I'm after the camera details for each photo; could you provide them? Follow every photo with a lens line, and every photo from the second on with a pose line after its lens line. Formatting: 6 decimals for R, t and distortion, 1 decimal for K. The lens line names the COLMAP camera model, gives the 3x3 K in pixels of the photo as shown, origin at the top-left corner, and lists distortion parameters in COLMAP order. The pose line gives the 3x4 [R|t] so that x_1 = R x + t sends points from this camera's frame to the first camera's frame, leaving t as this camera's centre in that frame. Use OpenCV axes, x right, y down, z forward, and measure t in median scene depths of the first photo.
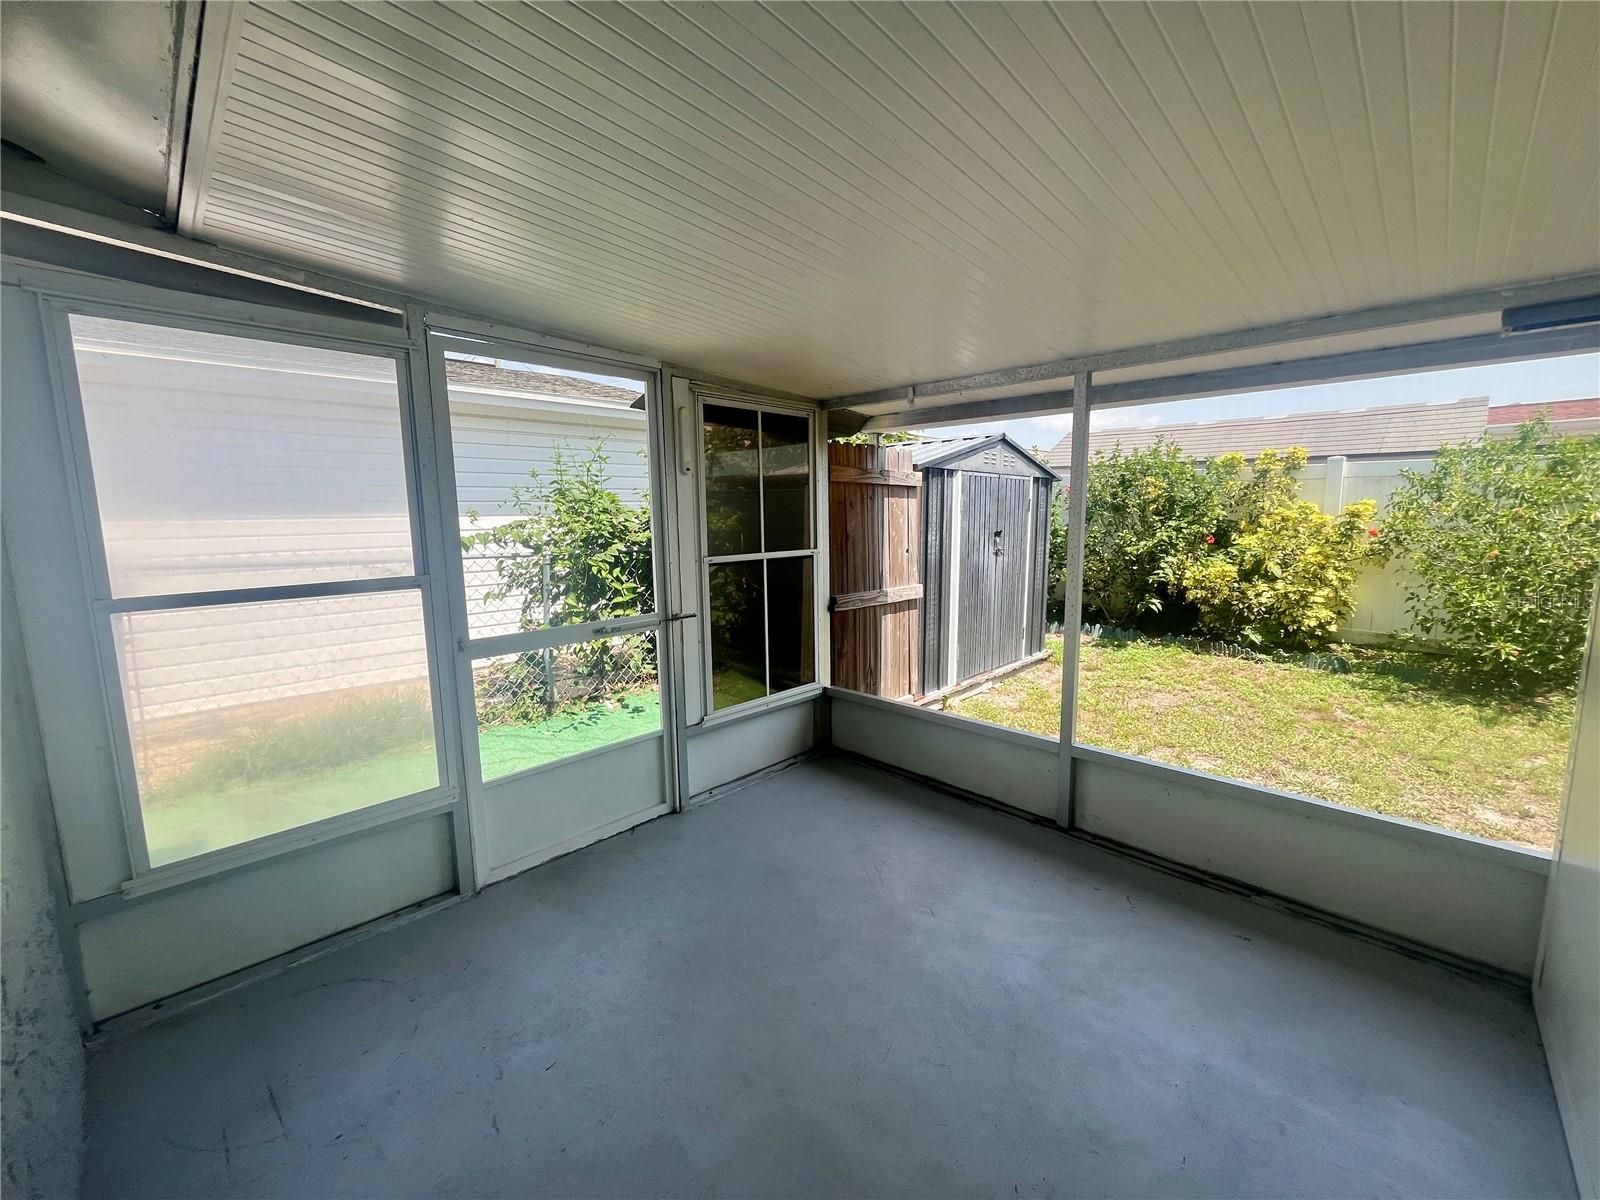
lens RADIAL K [[646.2, 0, 799.4], [0, 646.2, 597.4], [0, 0, 1]] dist [0.000150, 0.000161]
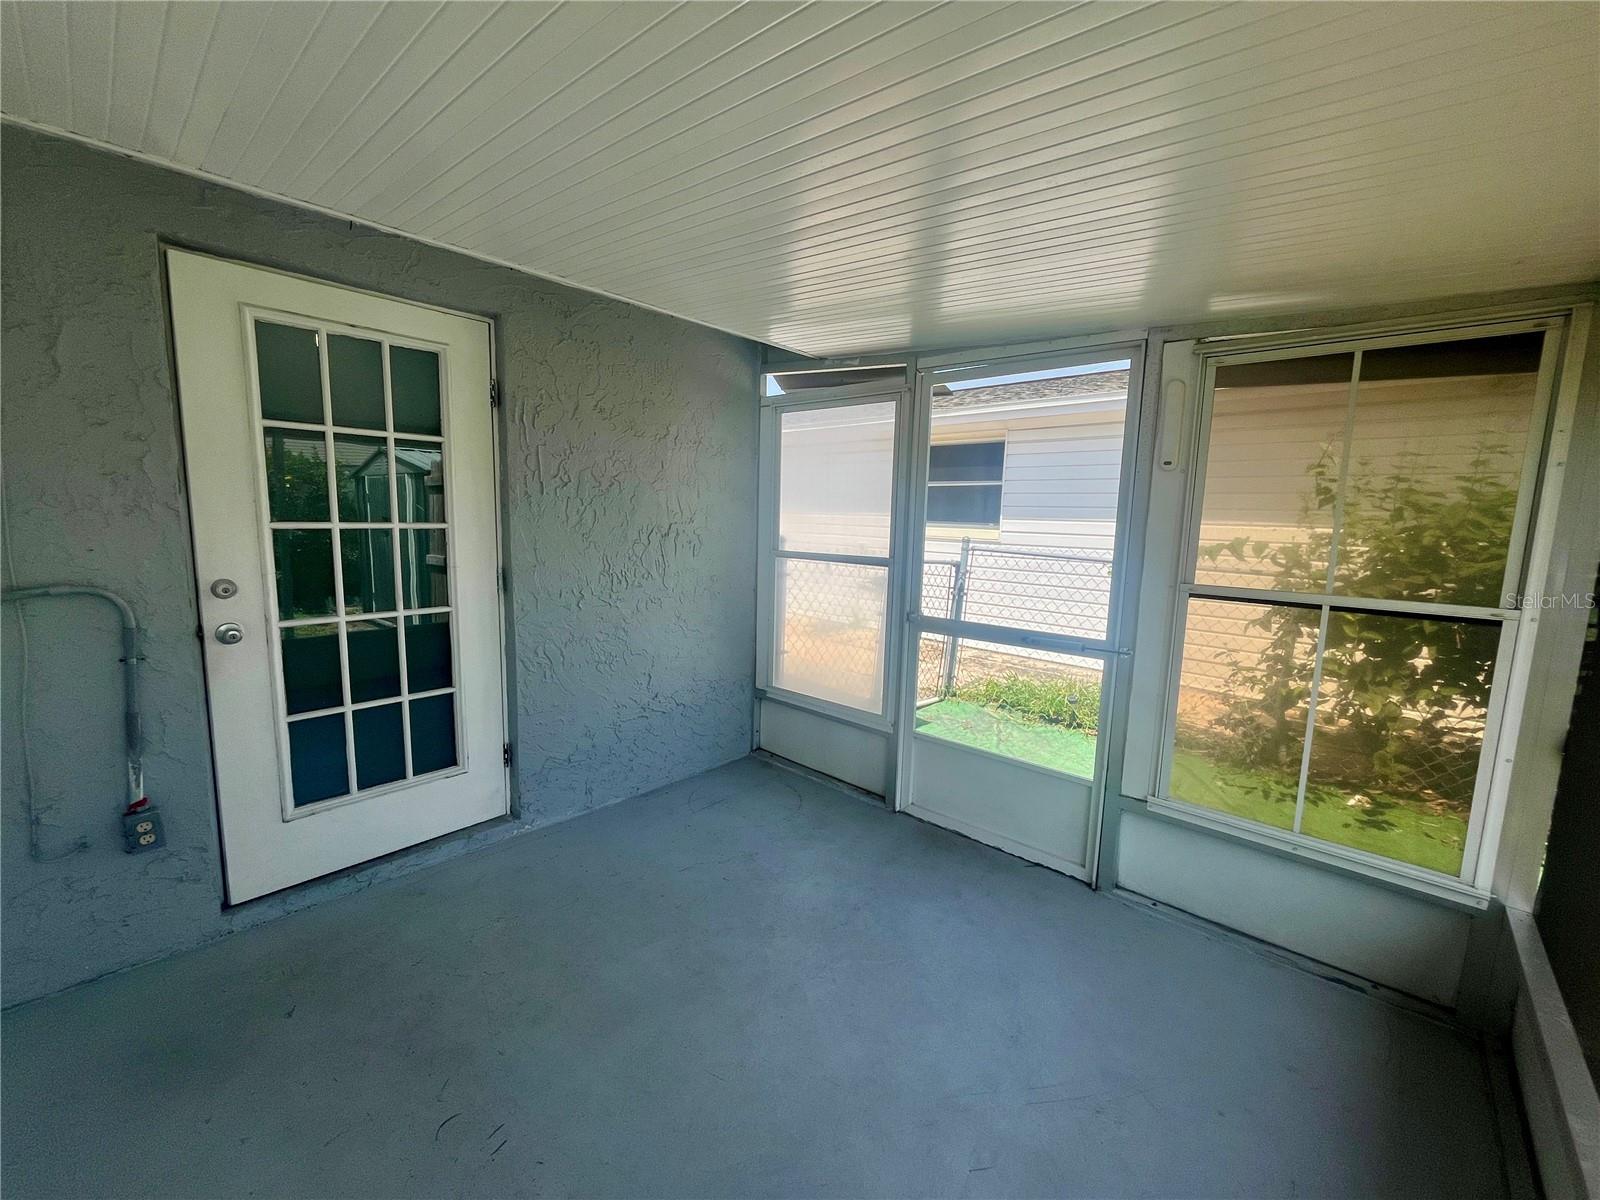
lens RADIAL K [[646.2, 0, 798.2], [0, 646.2, 600.3], [0, 0, 1]] dist [0.000150, 0.000161]
pose [[0.035145, 0.147509, -0.988436, 0.588430], [-0.156185, 0.977705, 0.140355, -0.083719], [0.987102, 0.149446, 0.057400, 0.573419]]
